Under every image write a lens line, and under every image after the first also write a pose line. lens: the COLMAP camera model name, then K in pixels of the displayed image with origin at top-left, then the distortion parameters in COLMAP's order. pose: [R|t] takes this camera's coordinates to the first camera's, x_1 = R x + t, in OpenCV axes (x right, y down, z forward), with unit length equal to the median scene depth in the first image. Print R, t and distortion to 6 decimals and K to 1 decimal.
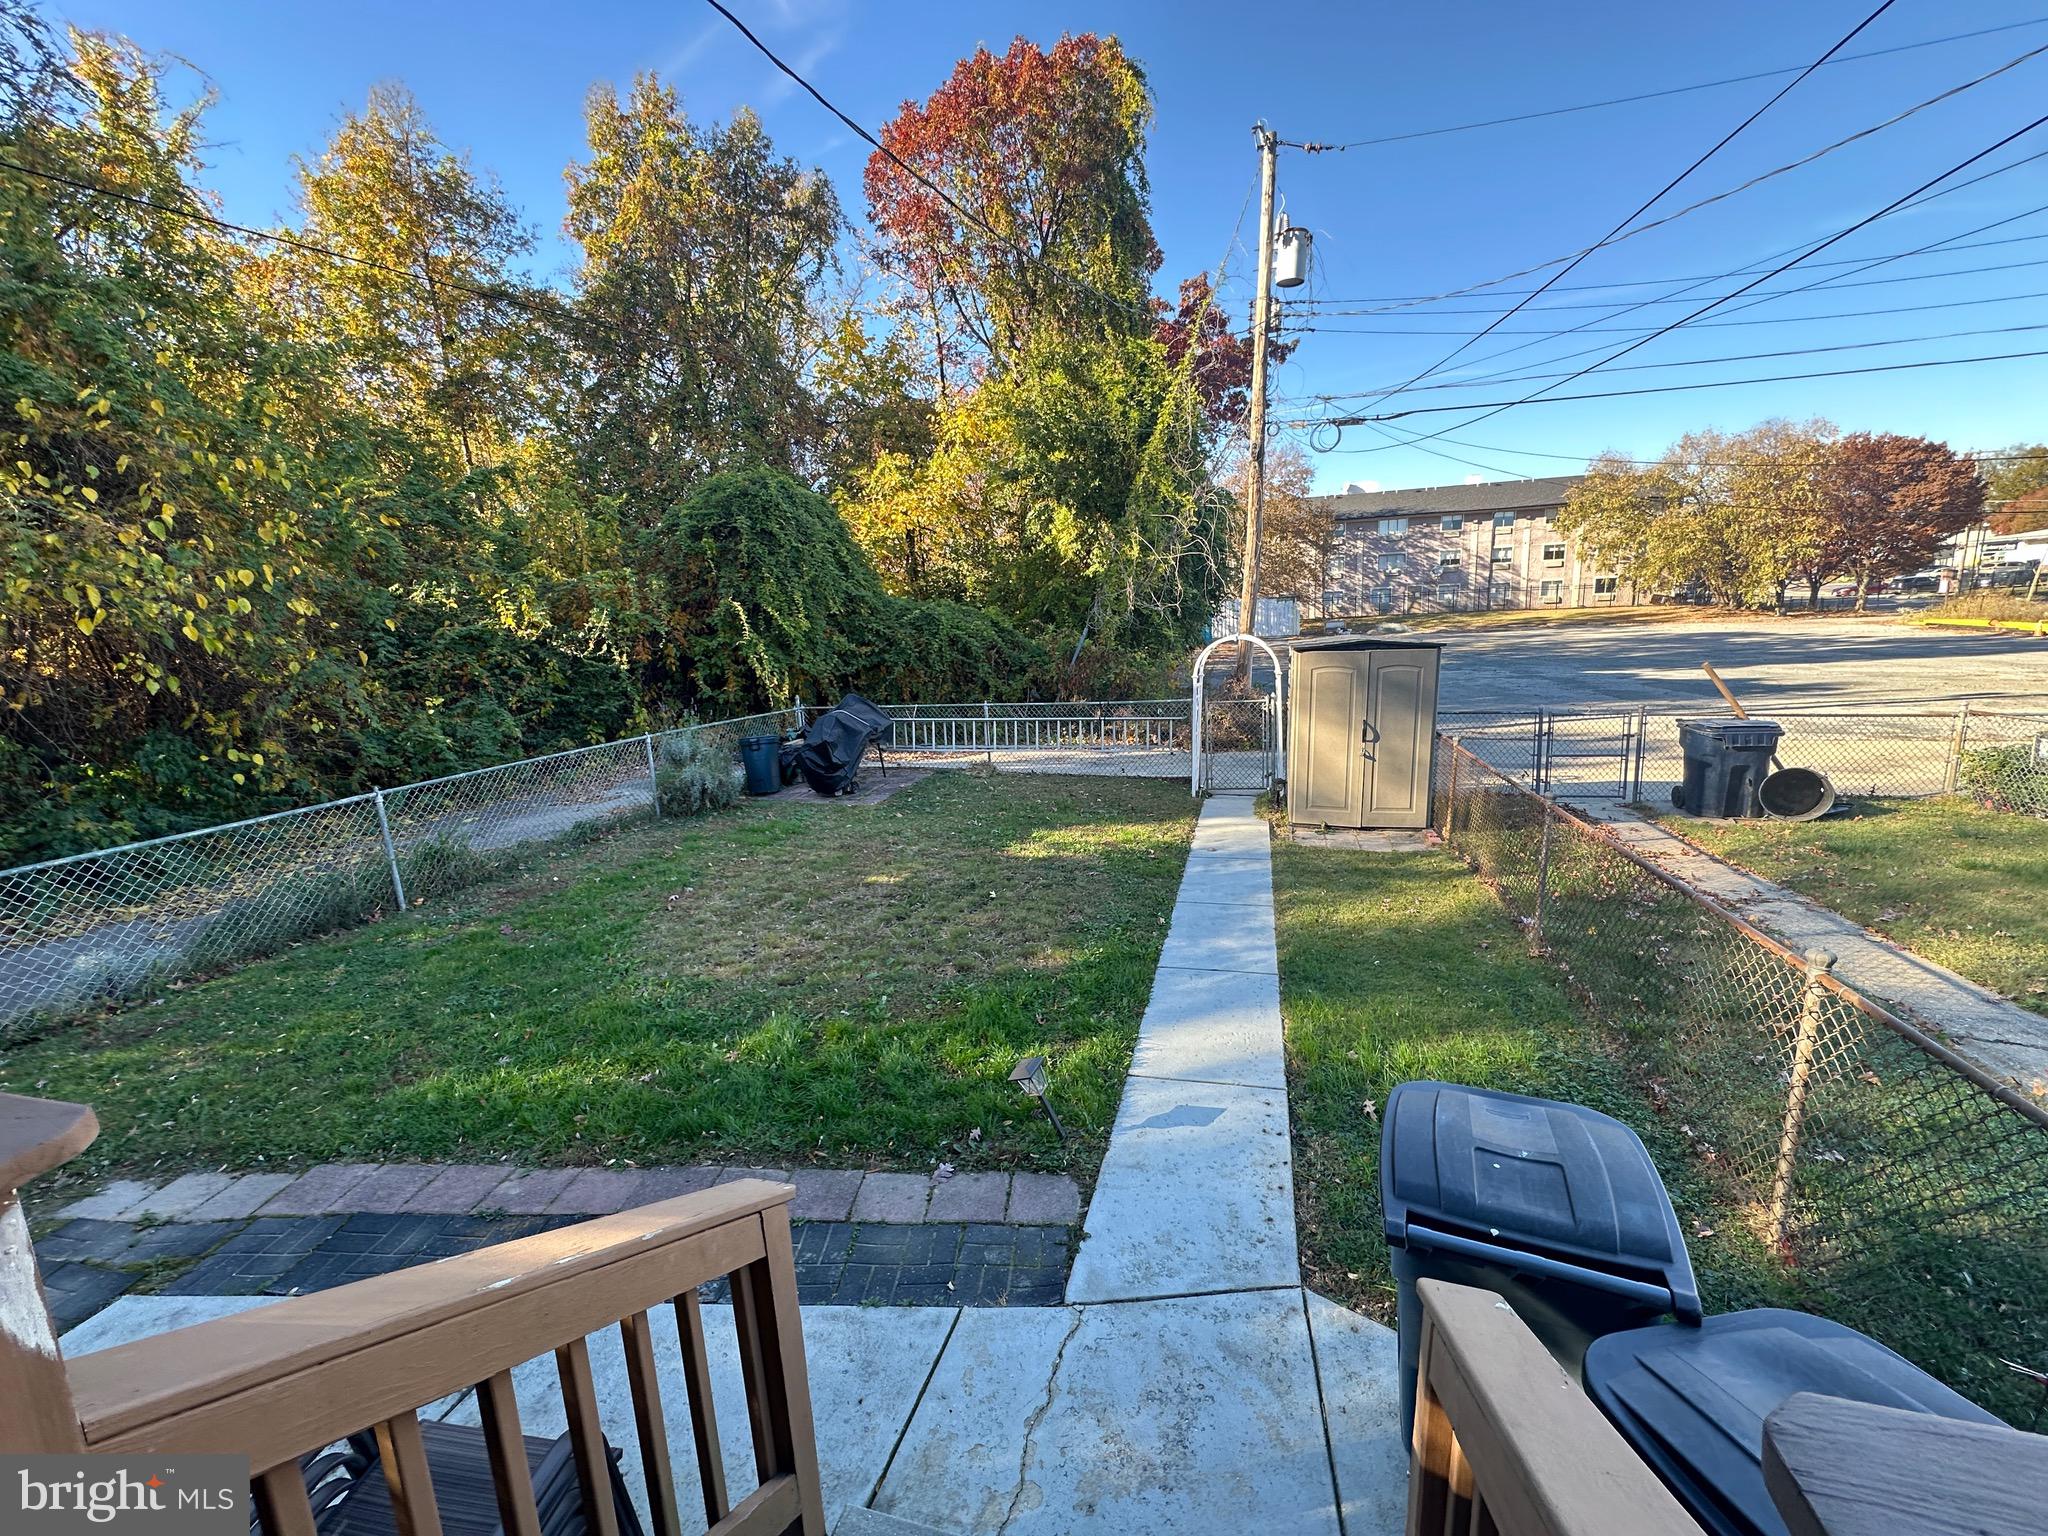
lens RADIAL K [[811.6, 0, 1024.0], [0, 811.6, 768.0], [0, 0, 1]] dist [-0.004816, -0.000023]
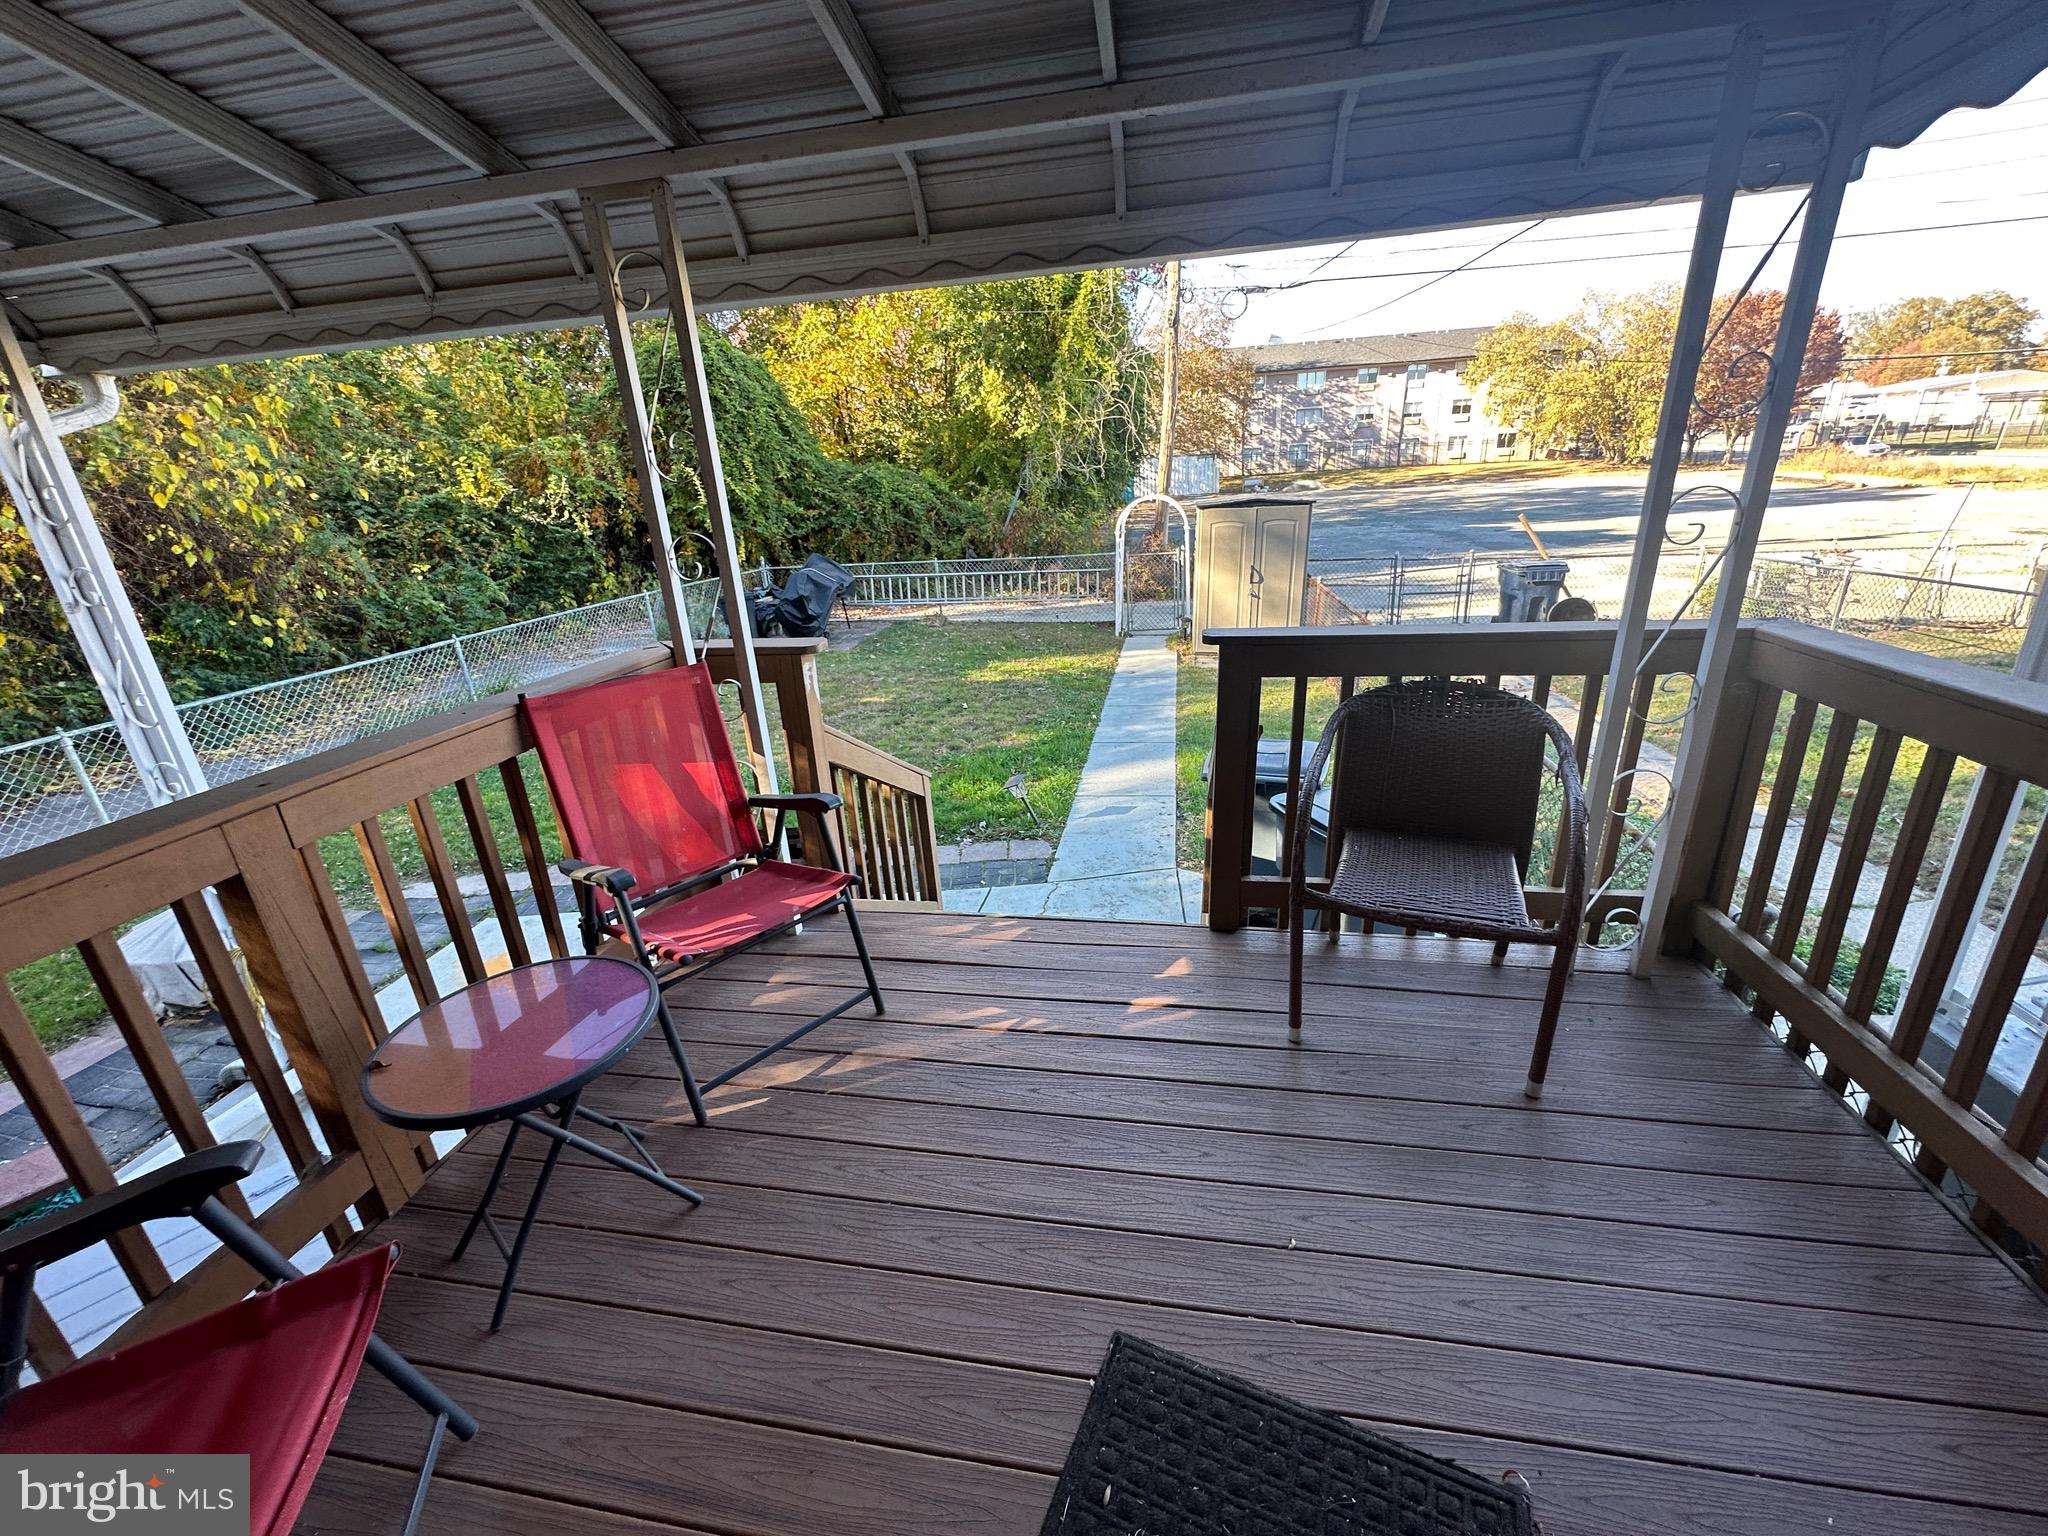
lens RADIAL K [[811.6, 0, 1024.0], [0, 811.6, 768.0], [0, 0, 1]] dist [-0.004816, -0.000023]
pose [[0.995359, -0.040659, 0.087225, -0.026681], [0.026070, 0.986396, 0.162307, 0.019727], [-0.092638, -0.159280, 0.982877, -0.130661]]
